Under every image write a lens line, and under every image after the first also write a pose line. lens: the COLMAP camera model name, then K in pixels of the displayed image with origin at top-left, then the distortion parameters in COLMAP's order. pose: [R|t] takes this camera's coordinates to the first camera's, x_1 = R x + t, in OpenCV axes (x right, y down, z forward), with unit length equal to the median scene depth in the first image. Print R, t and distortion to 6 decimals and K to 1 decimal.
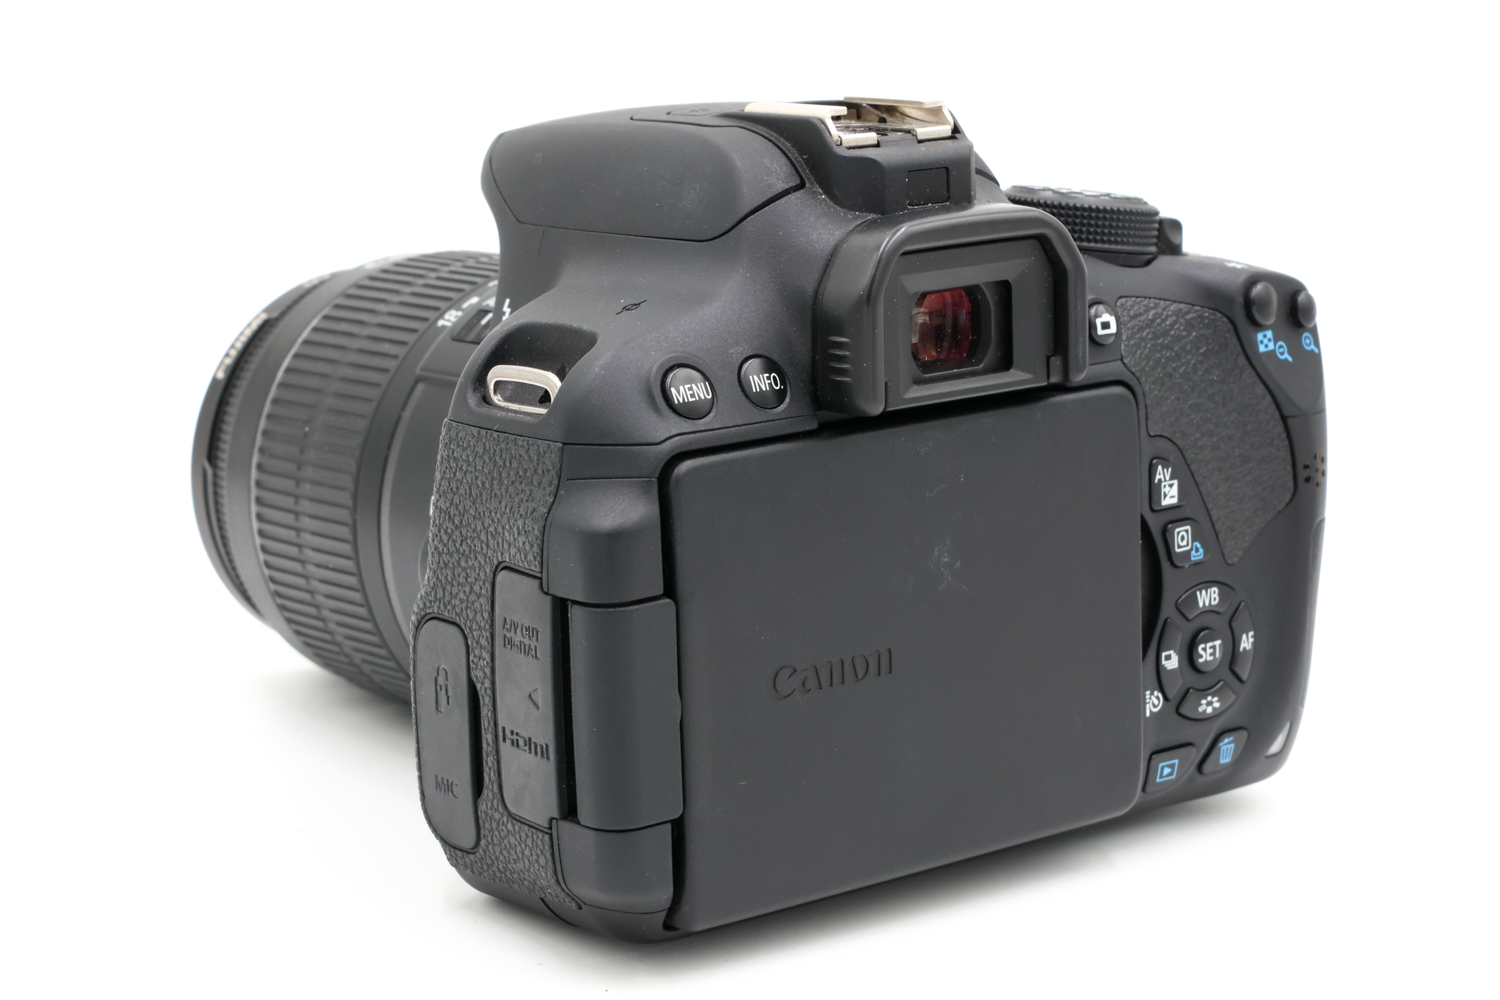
lens RADIAL K [[3524.7, 0, 750.4], [0, 3524.7, 497.5], [0, 0, 1]] dist [0.086135, 0.000000]
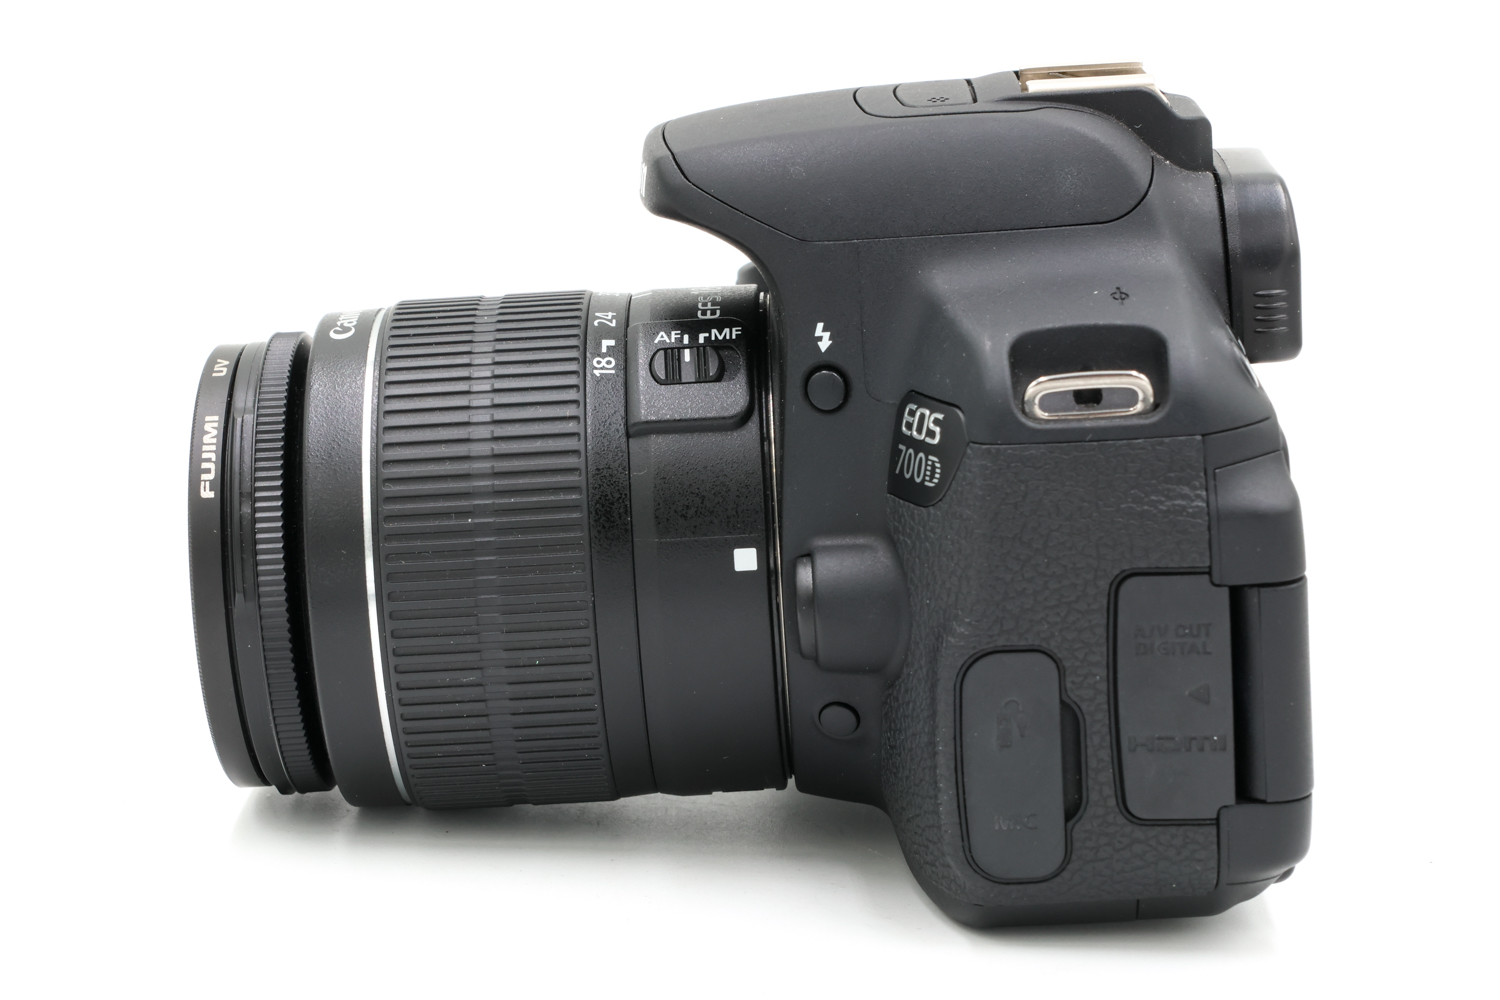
lens RADIAL K [[3524.7, 0, 749.8], [0, 3524.7, 507.0], [0, 0, 1]] dist [0.086135, 0.000000]
pose [[0.650223, -0.203287, 0.732041, -0.763306], [0.180909, 0.977251, 0.110692, -0.113178], [-0.737890, 0.060459, 0.672207, 0.373553]]
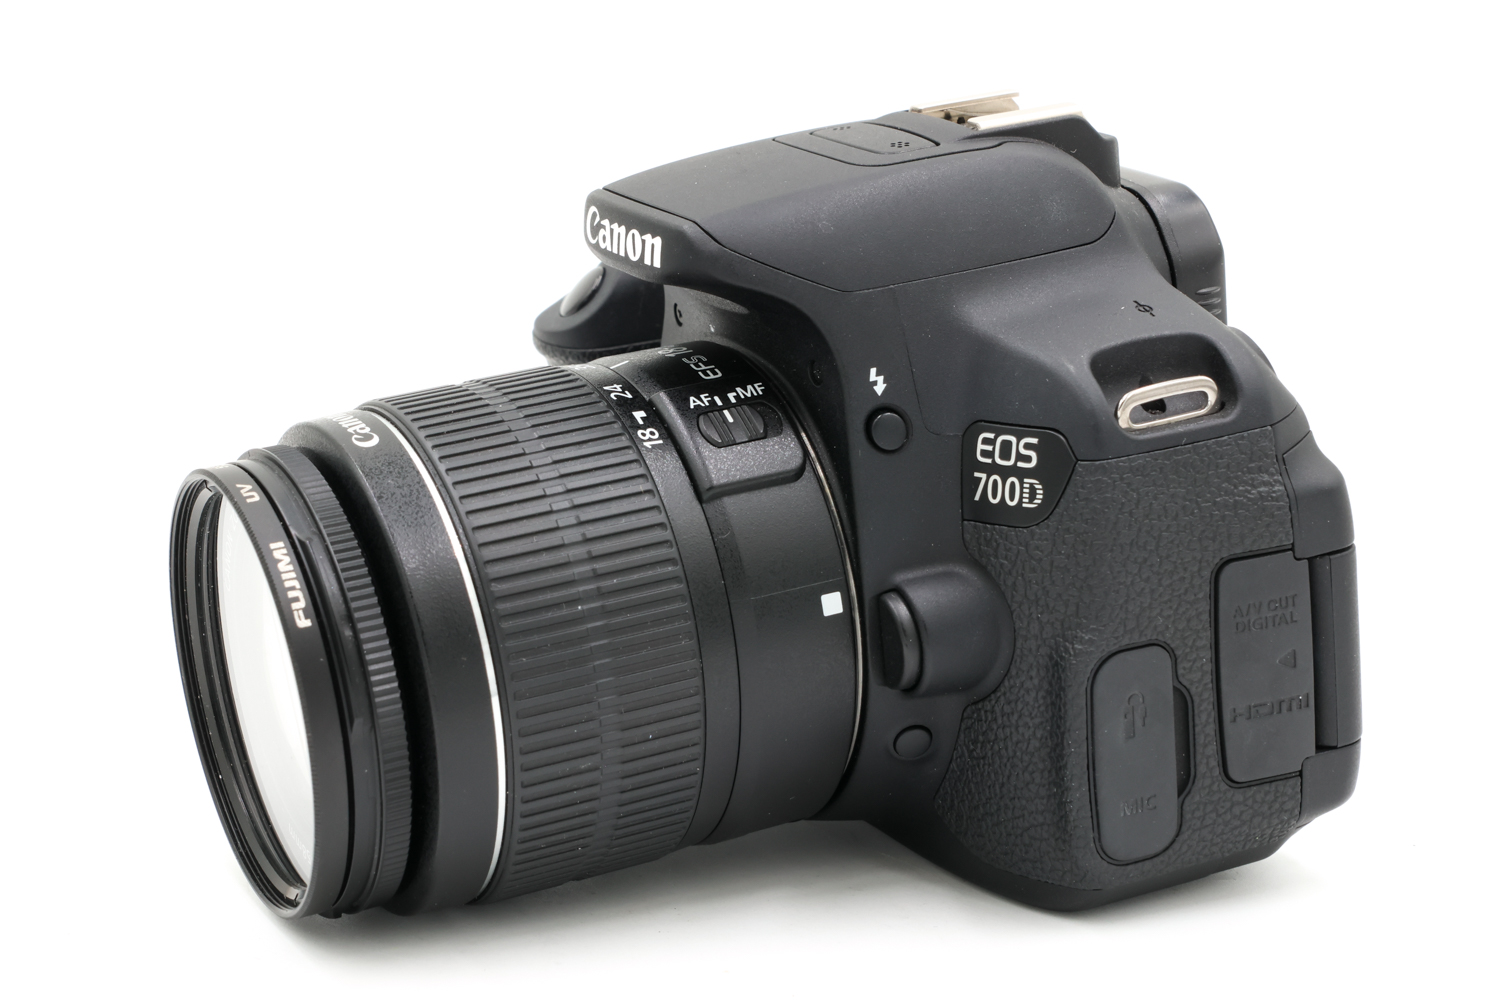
lens RADIAL K [[3524.7, 0, 749.4], [0, 3524.7, 497.5], [0, 0, 1]] dist [0.086135, 0.000000]
pose [[0.230801, -0.271031, 0.934491, -0.980846], [0.246659, 0.945347, 0.213259, -0.234470], [-0.941218, 0.181280, 0.285039, 0.741036]]
